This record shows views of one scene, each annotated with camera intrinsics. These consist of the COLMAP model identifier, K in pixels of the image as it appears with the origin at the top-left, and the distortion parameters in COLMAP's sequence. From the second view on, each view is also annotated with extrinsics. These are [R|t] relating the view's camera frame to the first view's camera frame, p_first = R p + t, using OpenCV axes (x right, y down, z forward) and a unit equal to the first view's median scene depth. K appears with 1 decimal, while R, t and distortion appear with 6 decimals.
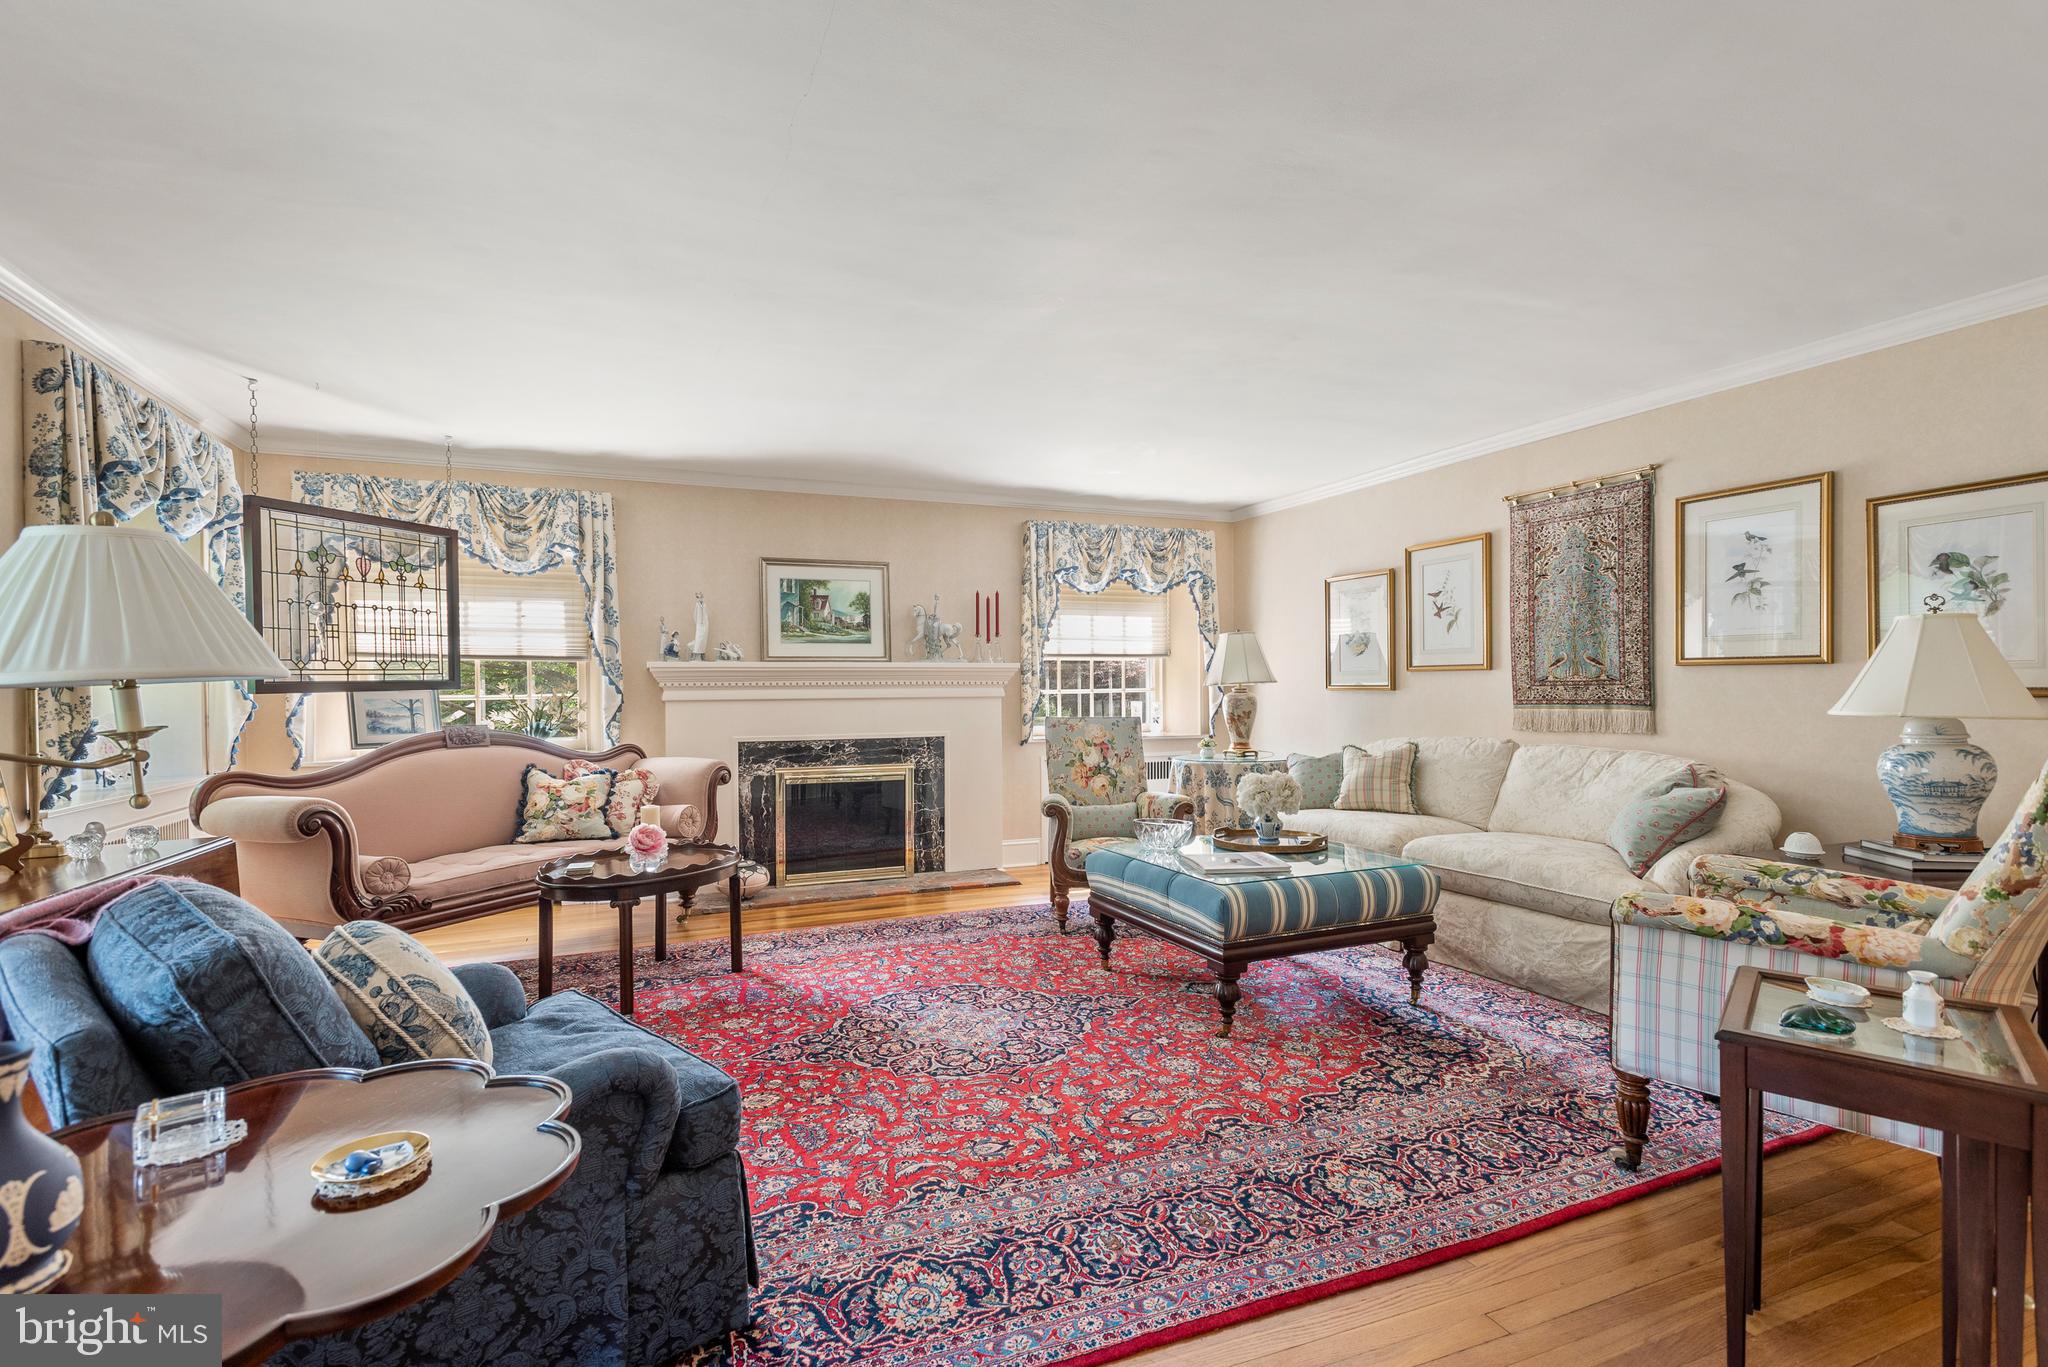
lens RADIAL K [[976.4, 0, 1027.4], [0, 976.4, 683.4], [0, 0, 1]] dist [0.023625, -0.007231]
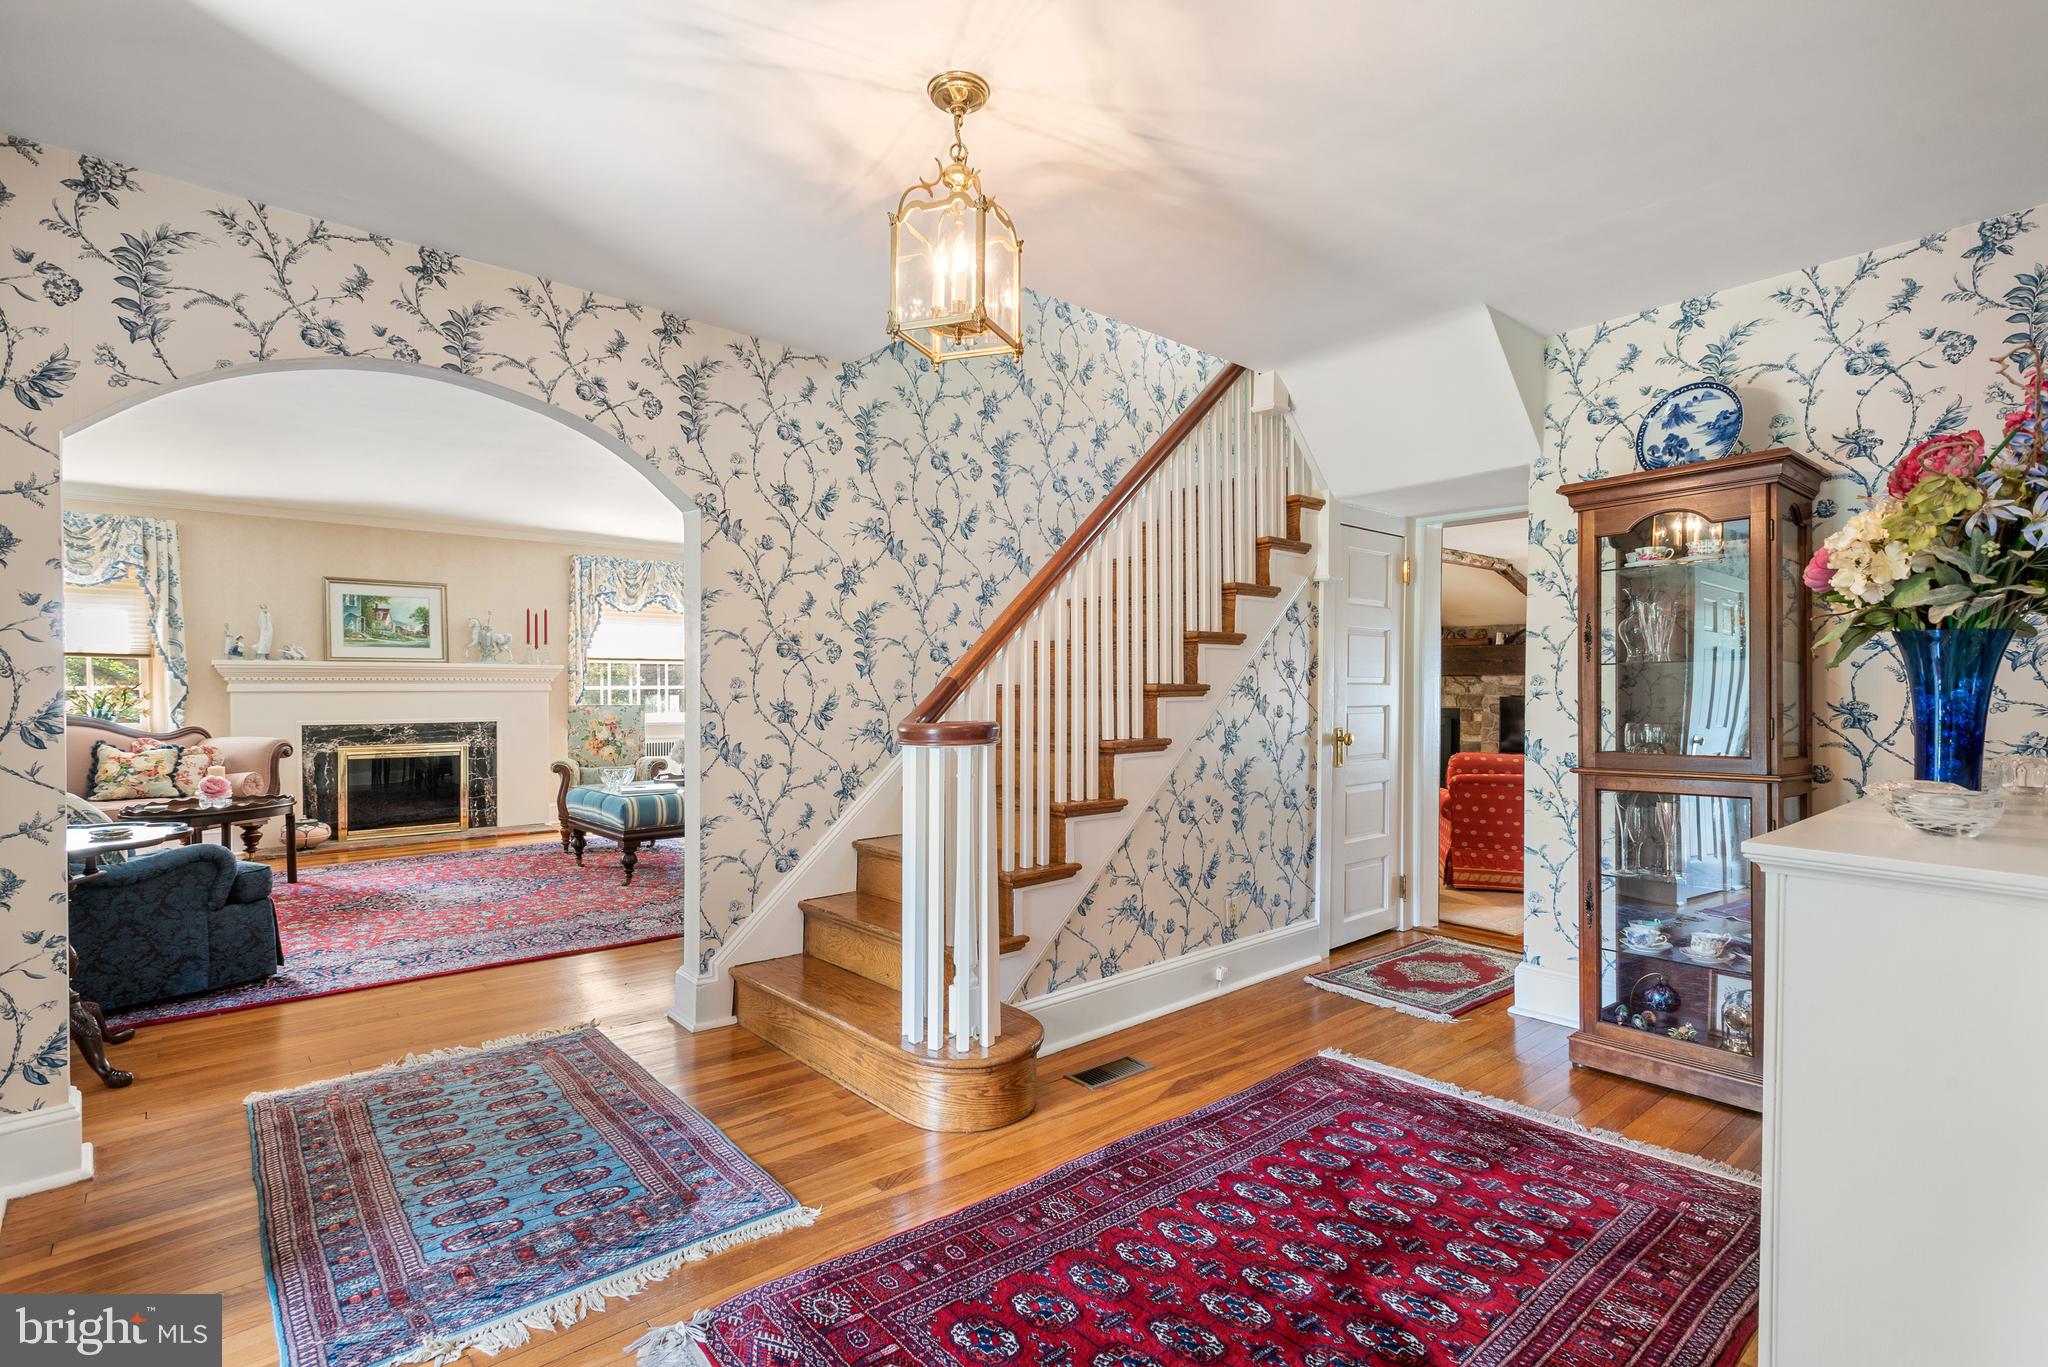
lens RADIAL K [[976.4, 0, 1027.2], [0, 976.4, 696.2], [0, 0, 1]] dist [0.023625, -0.007231]
pose [[0.948192, 0.003620, 0.317678, 0.187571], [-0.007531, 0.999910, 0.011081, 0.001831], [-0.317610, -0.012900, 0.948134, -0.501678]]
